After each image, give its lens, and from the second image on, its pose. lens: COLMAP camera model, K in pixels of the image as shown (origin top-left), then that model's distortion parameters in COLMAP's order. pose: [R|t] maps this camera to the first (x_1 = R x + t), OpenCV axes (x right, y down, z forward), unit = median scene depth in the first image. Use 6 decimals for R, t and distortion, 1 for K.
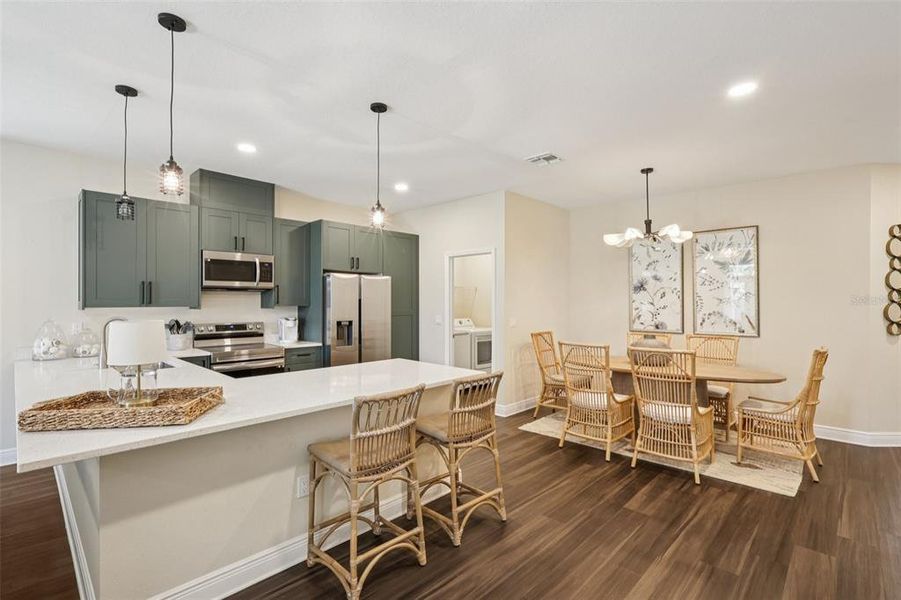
lens RADIAL K [[419.7, 0, 445.9], [0, 419.7, 295.9], [0, 0, 1]] dist [-0.001579, -0.000003]
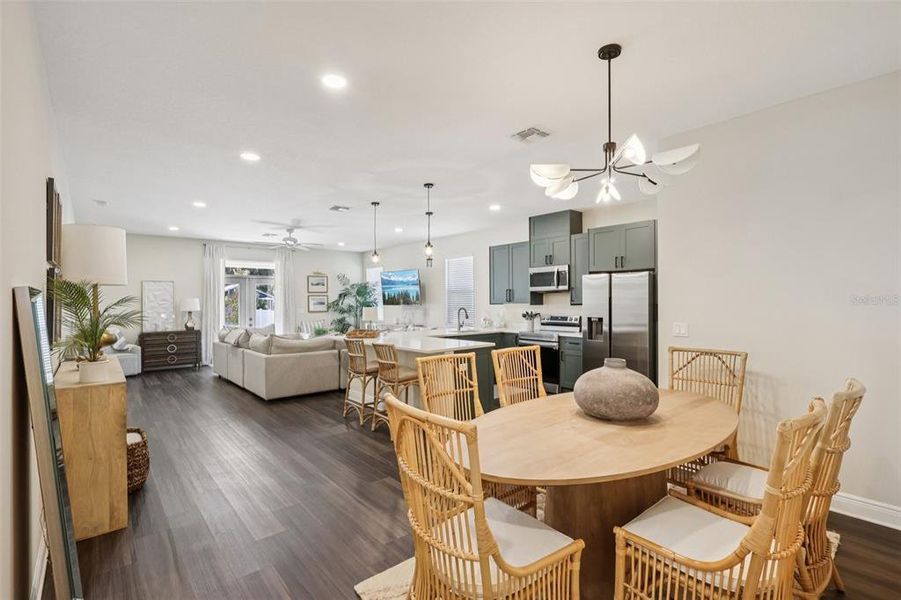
lens RADIAL K [[418.6, 0, 447.6], [0, 418.6, 298.8], [0, 0, 1]] dist [0.000034, 0.000289]
pose [[-0.086896, -0.006765, -0.996194, 0.955640], [0.016571, 0.999829, -0.008235, 0.014673], [0.996080, -0.017224, -0.086769, 0.764347]]
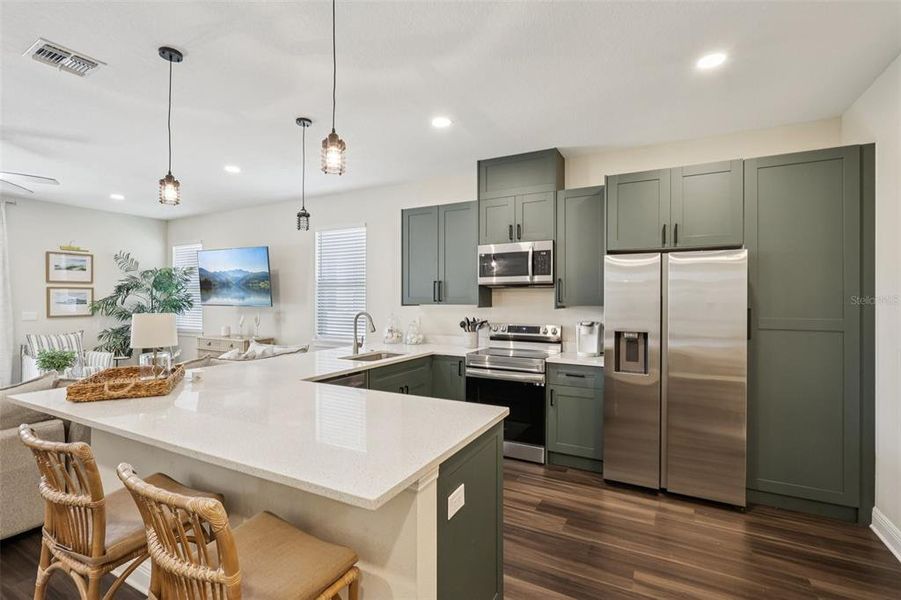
lens RADIAL K [[418.6, 0, 447.6], [0, 418.6, 298.8], [0, 0, 1]] dist [0.000034, 0.000289]
pose [[0.275465, -0.002697, -0.961307, 0.290720], [0.008846, 0.999961, -0.000271, 0.010646], [0.961270, -0.008430, 0.275478, 0.620680]]
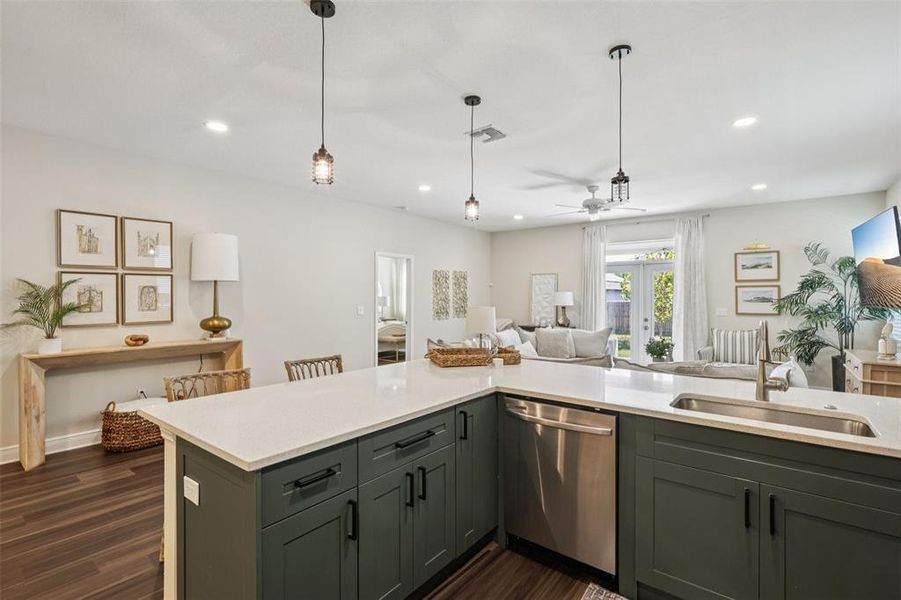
lens RADIAL K [[419.7, 0, 445.9], [0, 419.7, 295.9], [0, 0, 1]] dist [-0.001579, -0.000003]
pose [[-0.994628, -0.004881, -0.103396, -0.181544], [-0.003632, 0.999918, -0.012266, 0.016463], [0.103447, -0.011824, -0.994565, 1.065501]]
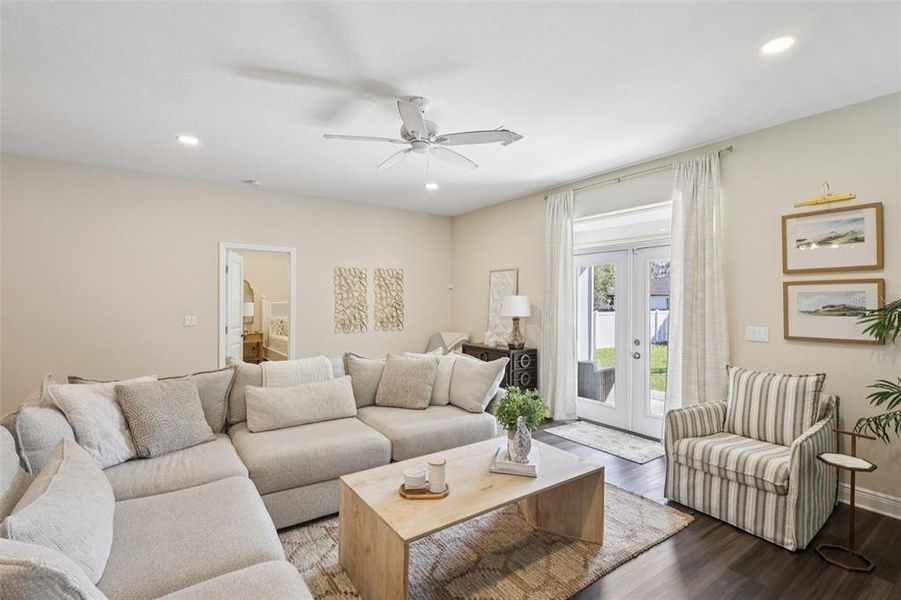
lens RADIAL K [[418.6, 0, 447.6], [0, 418.6, 298.8], [0, 0, 1]] dist [0.000034, 0.000289]
pose [[-0.983153, -0.004369, 0.182734, -0.847731], [-0.007740, 0.999813, -0.017739, 0.007093], [-0.182622, -0.018854, -0.983002, 0.573315]]
